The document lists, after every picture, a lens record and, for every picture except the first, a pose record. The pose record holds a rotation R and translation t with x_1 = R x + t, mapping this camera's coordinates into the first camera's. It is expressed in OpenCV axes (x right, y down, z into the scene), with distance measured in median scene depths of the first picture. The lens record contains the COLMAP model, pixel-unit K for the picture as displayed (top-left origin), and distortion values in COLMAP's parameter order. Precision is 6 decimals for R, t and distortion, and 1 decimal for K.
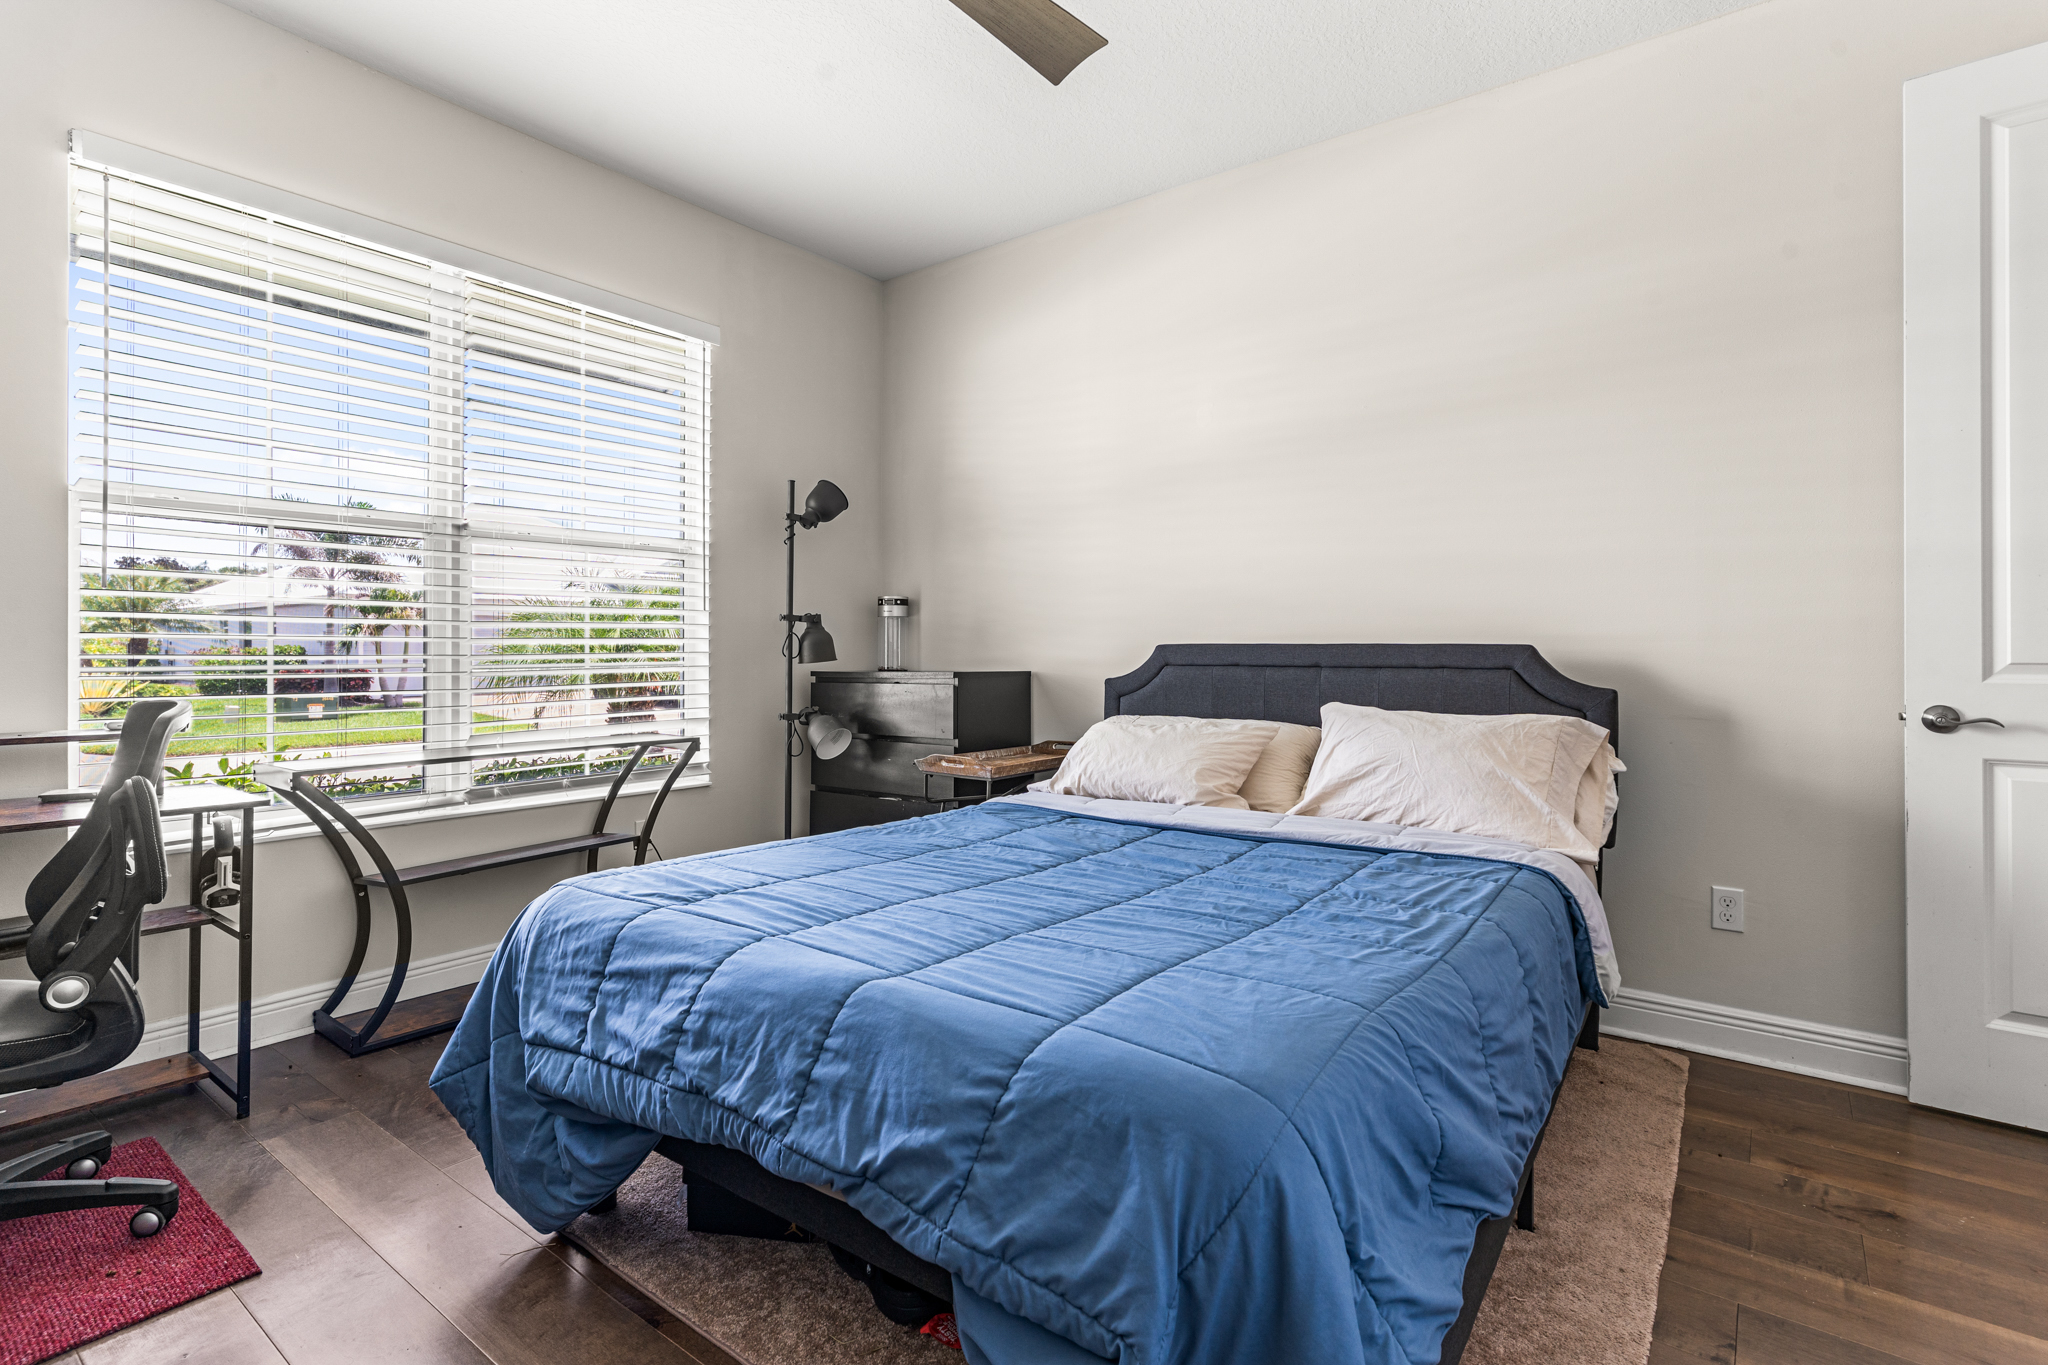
lens RADIAL K [[982.1, 0, 1019.8], [0, 982.1, 654.3], [0, 0, 1]] dist [0.003255, 0.000277]
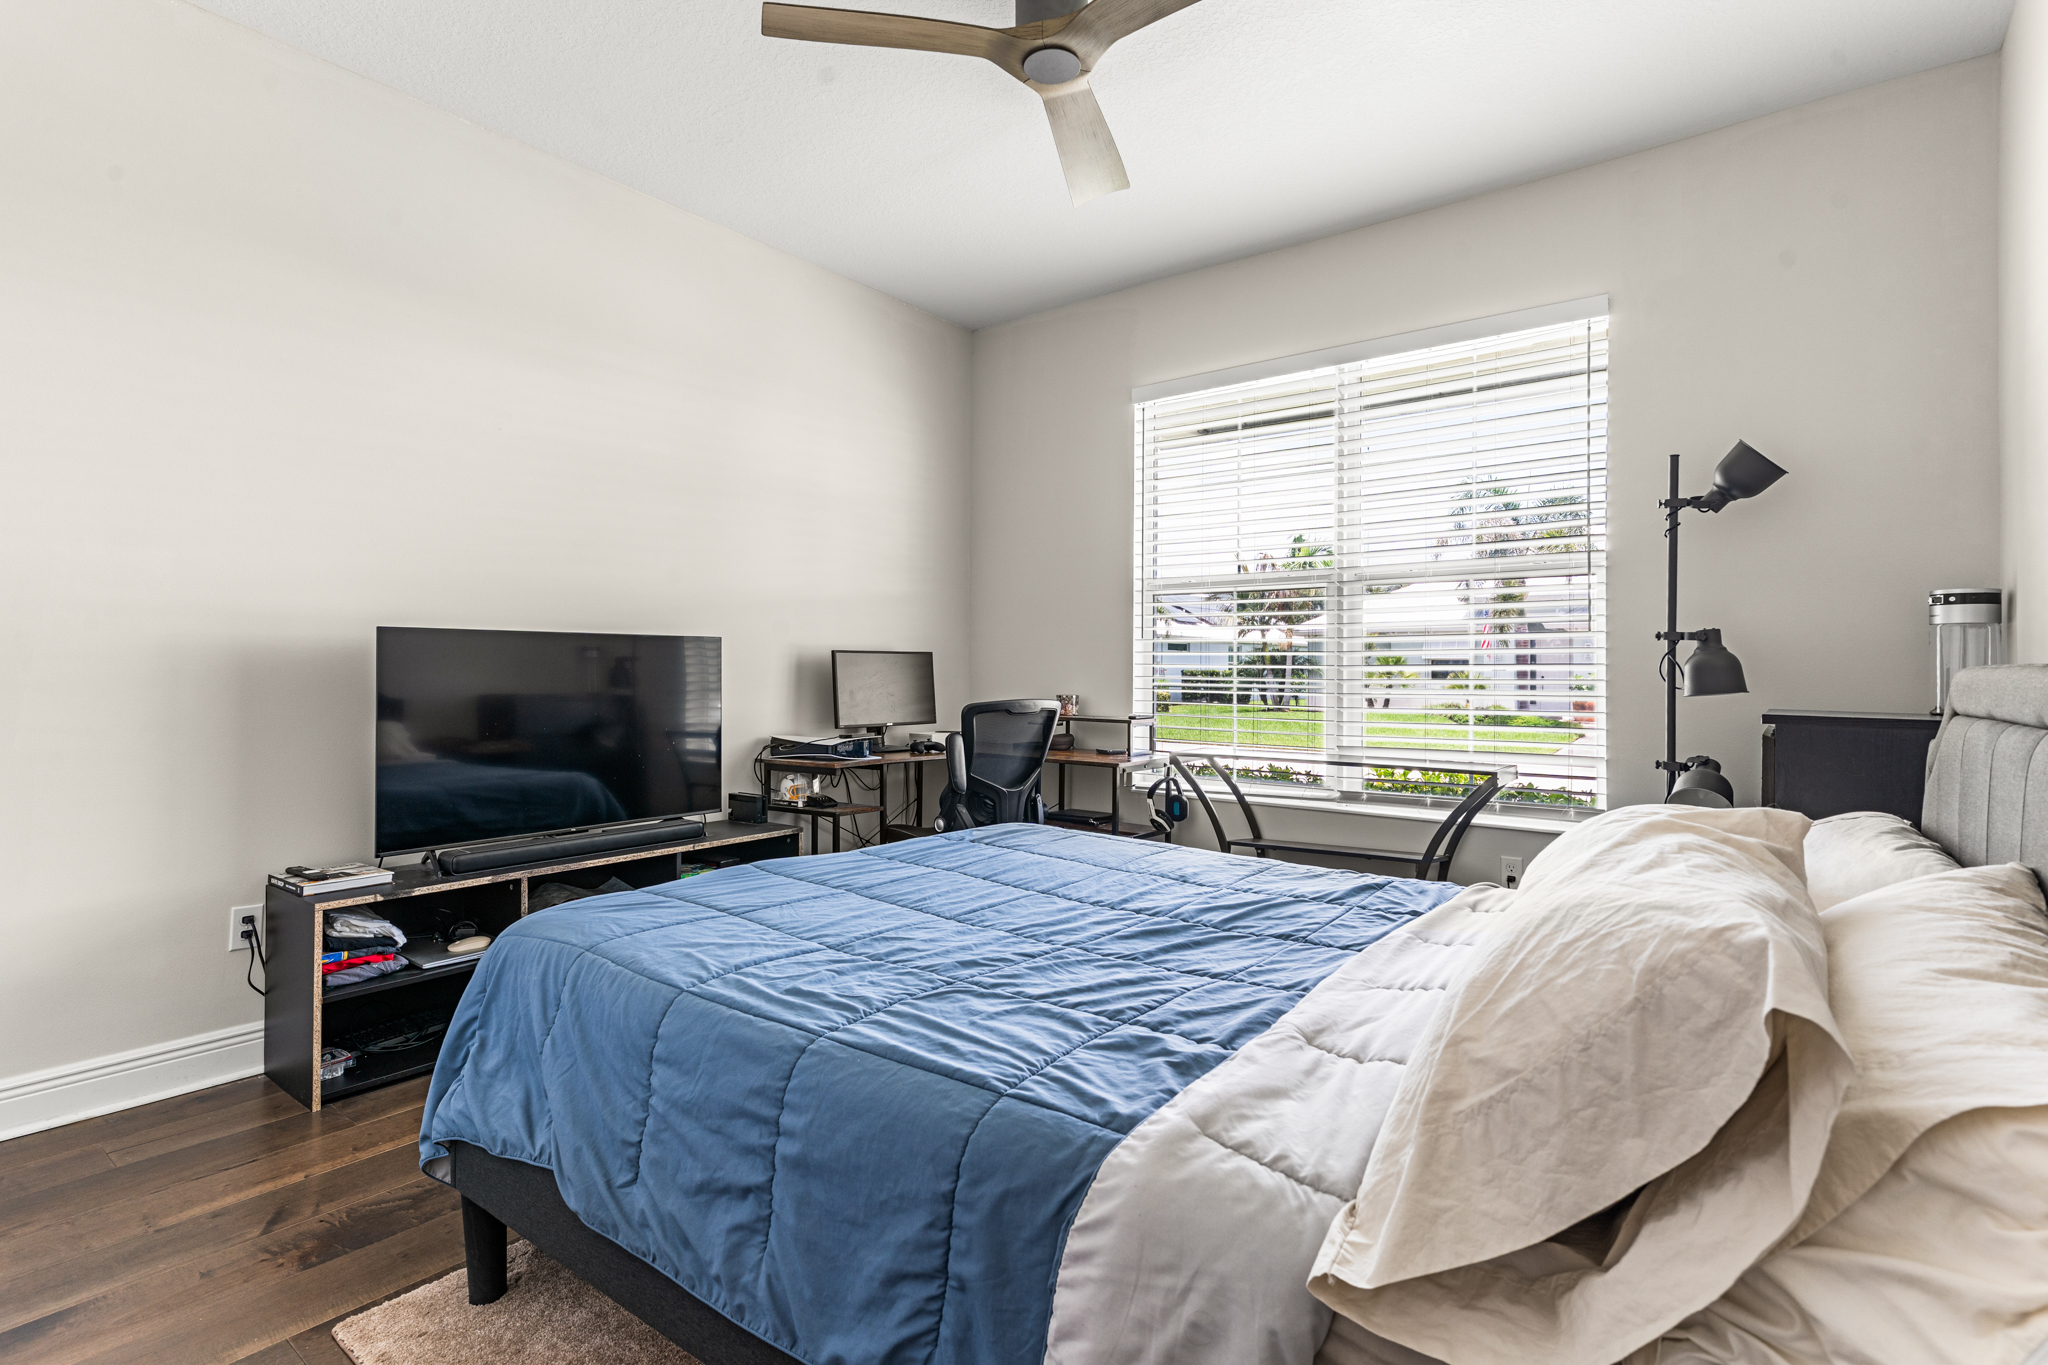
lens RADIAL K [[982.1, 0, 1019.8], [0, 982.1, 654.3], [0, 0, 1]] dist [0.003255, 0.000277]
pose [[-0.012435, -0.017644, -0.999767, 0.532584], [-0.011814, 0.999777, -0.017497, -0.003352], [0.999853, 0.011594, -0.012641, 0.505414]]
